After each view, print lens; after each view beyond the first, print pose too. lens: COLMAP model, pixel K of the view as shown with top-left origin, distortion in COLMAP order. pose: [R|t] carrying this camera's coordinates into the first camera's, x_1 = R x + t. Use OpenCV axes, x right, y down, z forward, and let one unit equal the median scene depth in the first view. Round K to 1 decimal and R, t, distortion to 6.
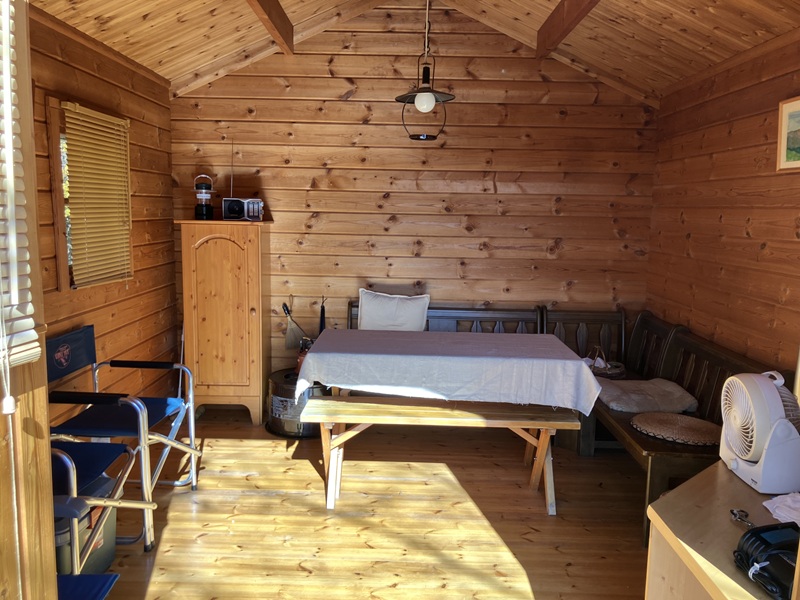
lens RADIAL K [[649.9, 0, 397.2], [0, 649.9, 305.0], [0, 0, 1]] dist [0.017019, -0.026010]
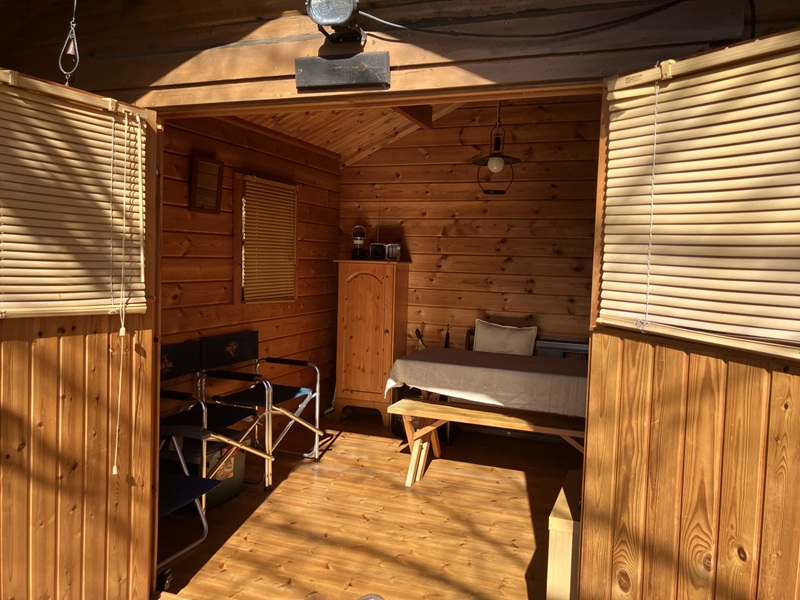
lens RADIAL K [[649.9, 0, 403.7], [0, 649.9, 296.6], [0, 0, 1]] dist [0.017019, -0.026010]
pose [[0.936232, 0.026767, -0.350363, 0.284705], [-0.060042, 0.994616, -0.084458, 0.051504], [0.346216, 0.100109, 0.932798, -0.179426]]
